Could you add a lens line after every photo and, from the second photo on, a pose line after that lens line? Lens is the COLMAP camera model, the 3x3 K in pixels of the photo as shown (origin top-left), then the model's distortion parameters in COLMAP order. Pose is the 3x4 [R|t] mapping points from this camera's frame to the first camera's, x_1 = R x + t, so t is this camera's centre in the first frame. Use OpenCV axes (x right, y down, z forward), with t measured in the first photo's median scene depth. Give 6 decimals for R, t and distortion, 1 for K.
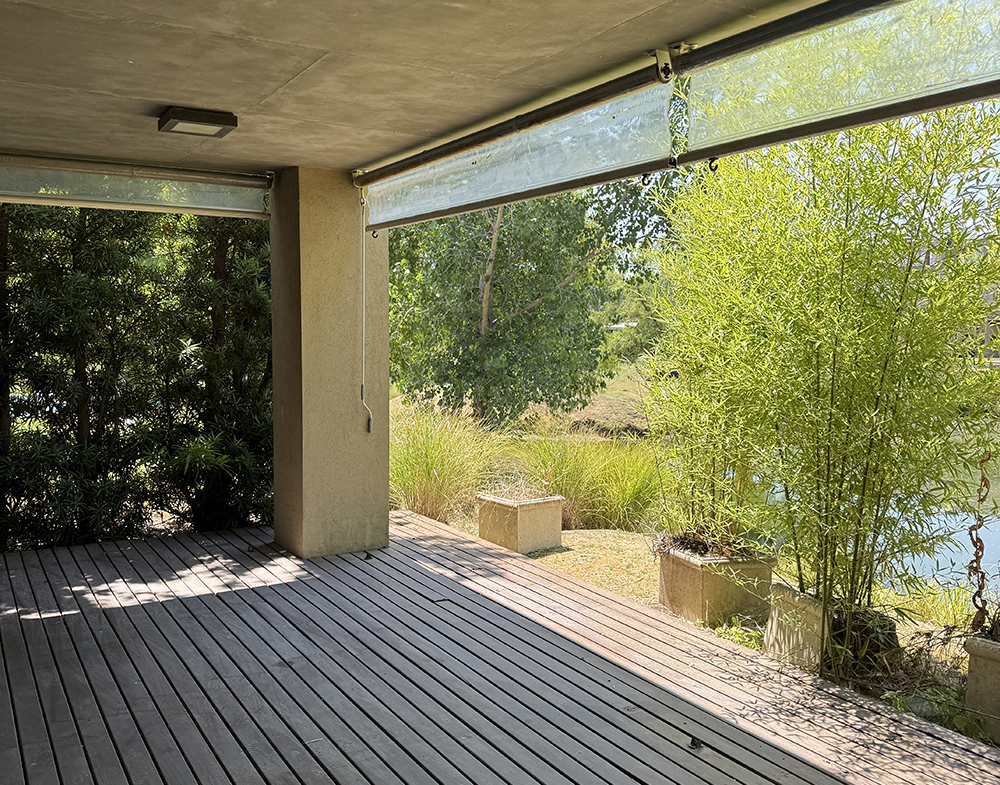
lens RADIAL K [[943.2, 0, 499.0], [0, 943.2, 394.5], [0, 0, 1]] dist [0.015831, 0.000000]
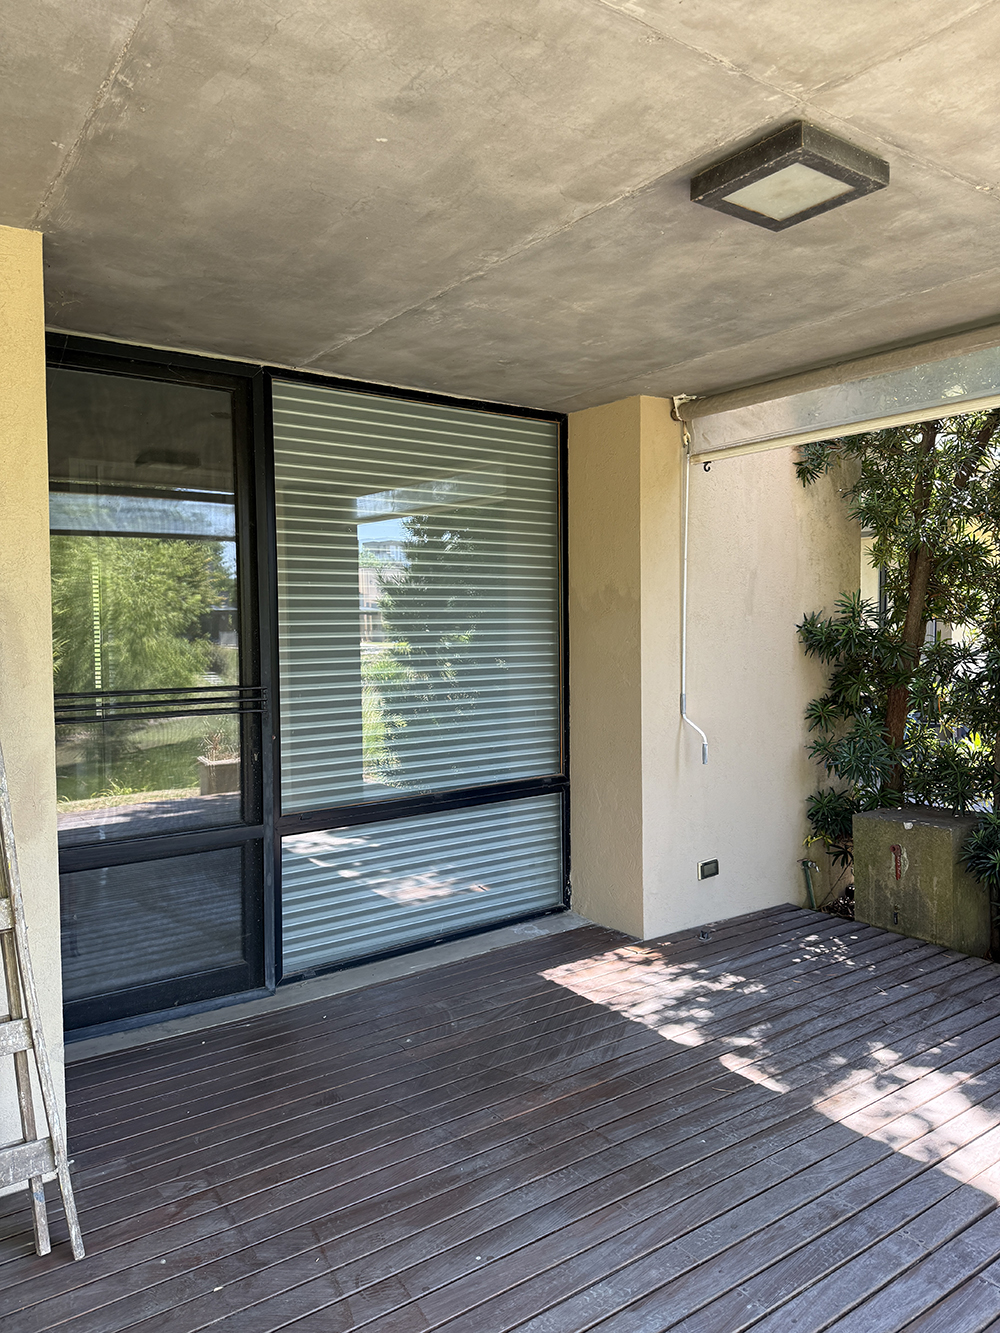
lens RADIAL K [[930.0, 0, 501.1], [0, 930.0, 665.4], [0, 0, 1]] dist [0.080684, -0.109570]
pose [[0.096146, 0.045478, -0.994328, 0.114067], [-0.058308, 0.997498, 0.039985, -0.050462], [0.993658, 0.054133, 0.098557, 0.706648]]
